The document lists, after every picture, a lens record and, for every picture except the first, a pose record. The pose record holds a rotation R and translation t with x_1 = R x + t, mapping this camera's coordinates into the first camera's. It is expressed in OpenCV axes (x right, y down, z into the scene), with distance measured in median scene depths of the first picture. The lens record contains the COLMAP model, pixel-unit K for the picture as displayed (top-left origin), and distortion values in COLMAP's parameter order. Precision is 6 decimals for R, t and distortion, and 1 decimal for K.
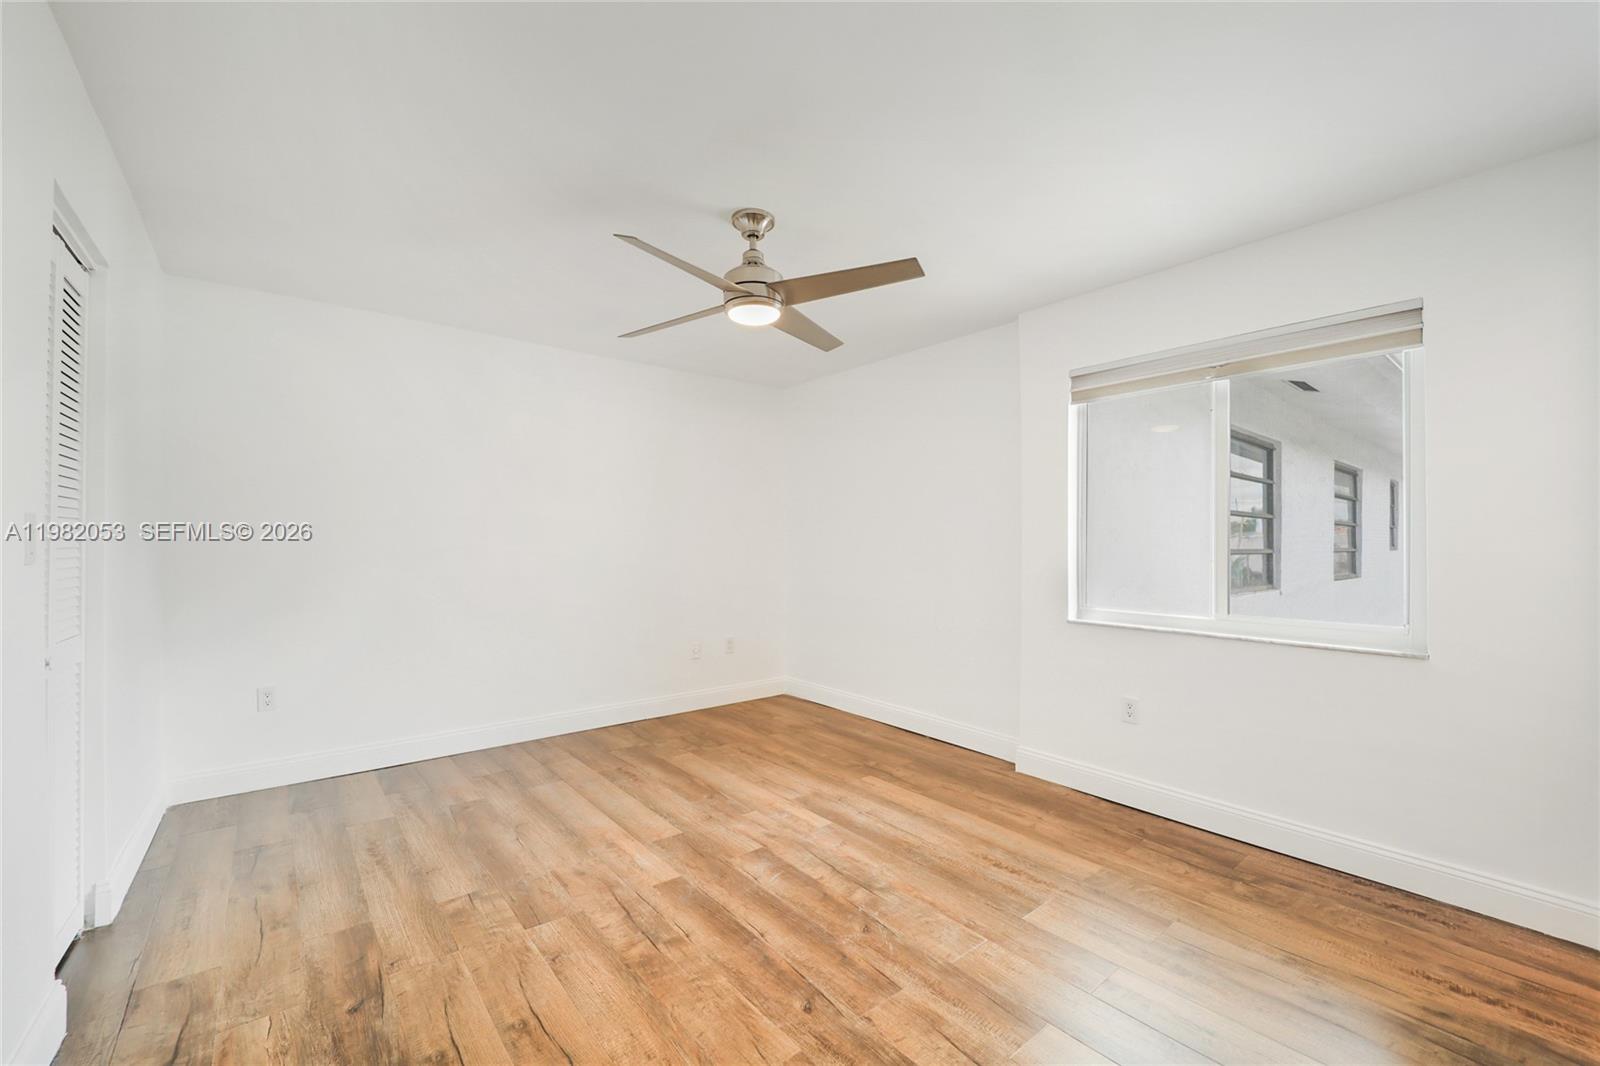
lens RADIAL K [[644.5, 0, 798.0], [0, 644.5, 535.8], [0, 0, 1]] dist [-0.016989, -0.000700]
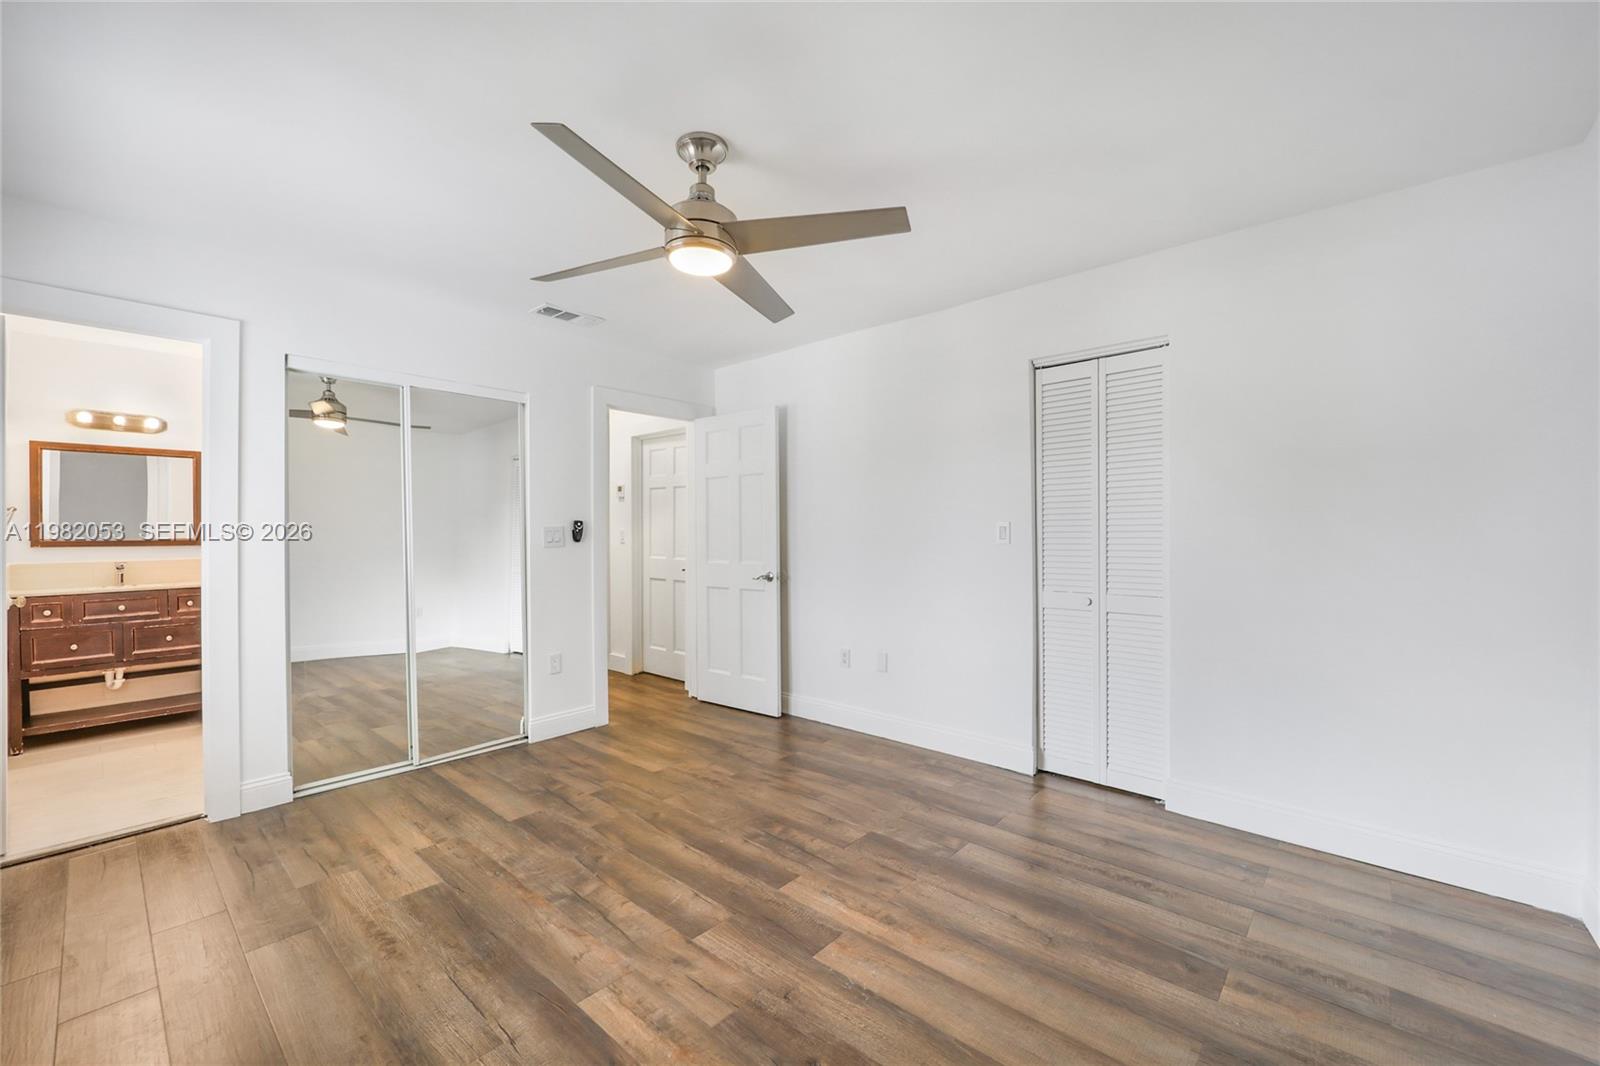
lens RADIAL K [[644.5, 0, 798.0], [0, 644.5, 535.8], [0, 0, 1]] dist [-0.016989, -0.000700]
pose [[-0.989193, -0.000640, -0.146617, -0.070363], [0.000638, 0.999962, -0.008666, 0.021316], [0.146617, -0.008666, -0.989155, 1.836773]]
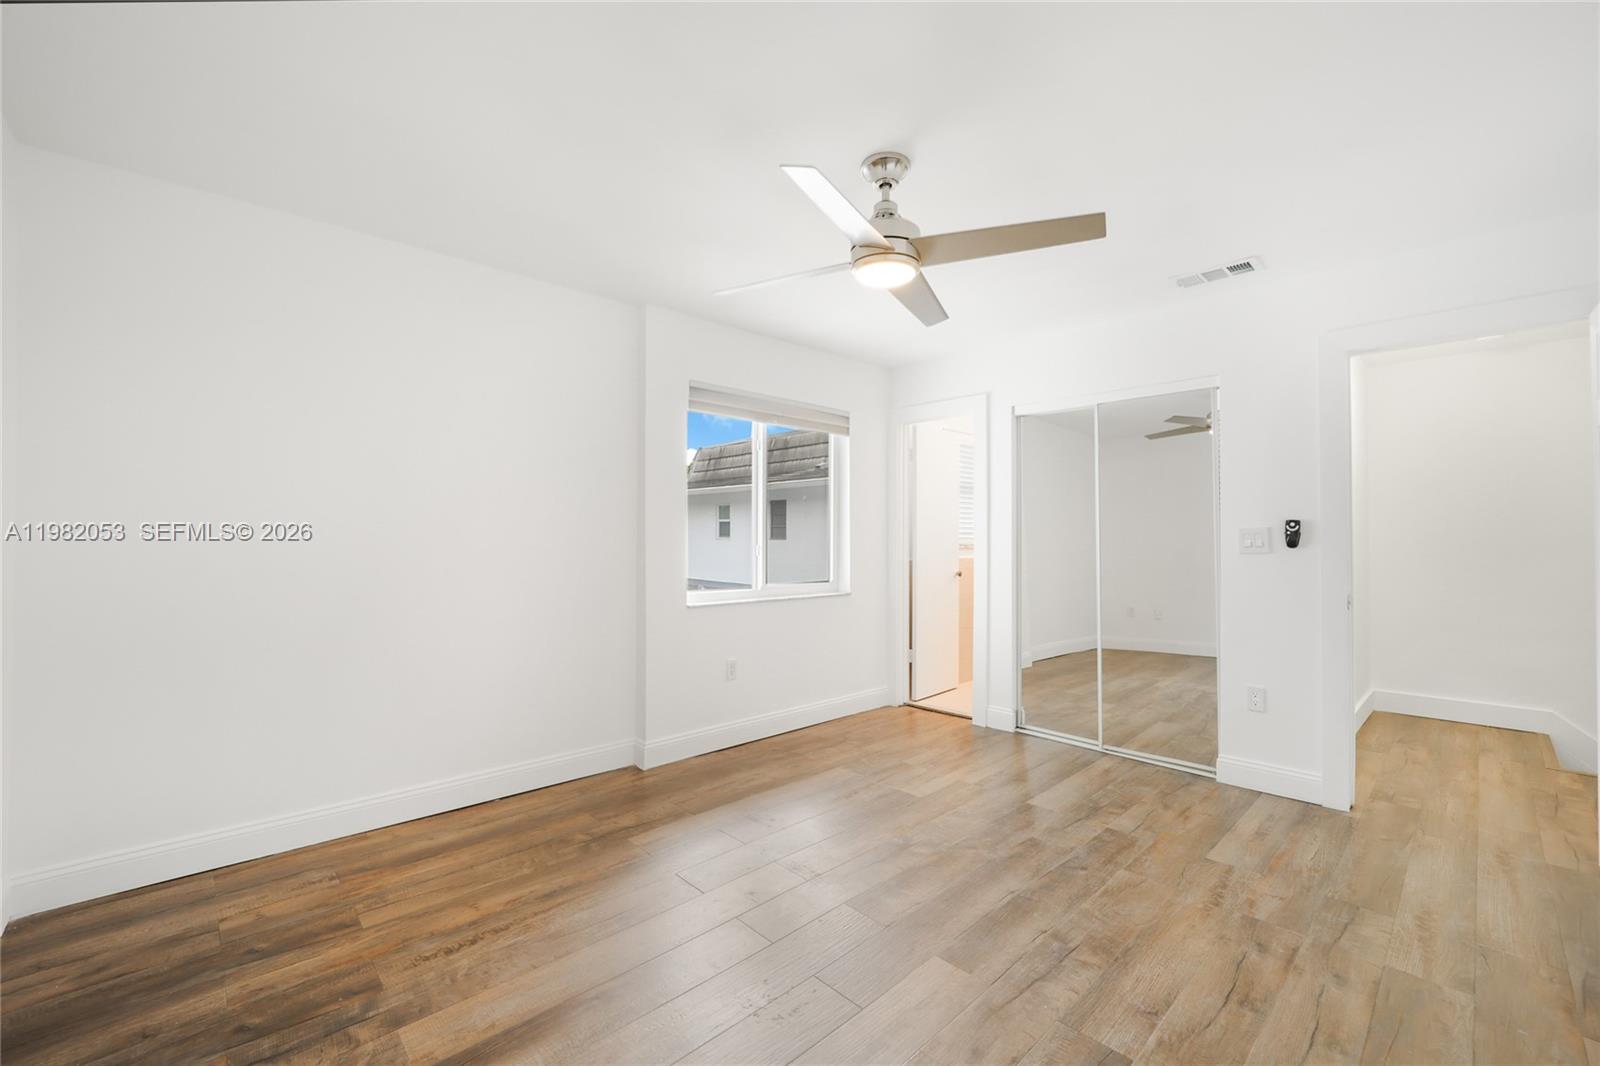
lens RADIAL K [[644.5, 0, 798.0], [0, 644.5, 535.8], [0, 0, 1]] dist [-0.016989, -0.000700]
pose [[-0.052729, -0.003405, 0.998603, -0.922503], [-0.009586, 0.999950, 0.002903, 0.004187], [-0.998563, -0.009420, -0.052759, 1.158332]]
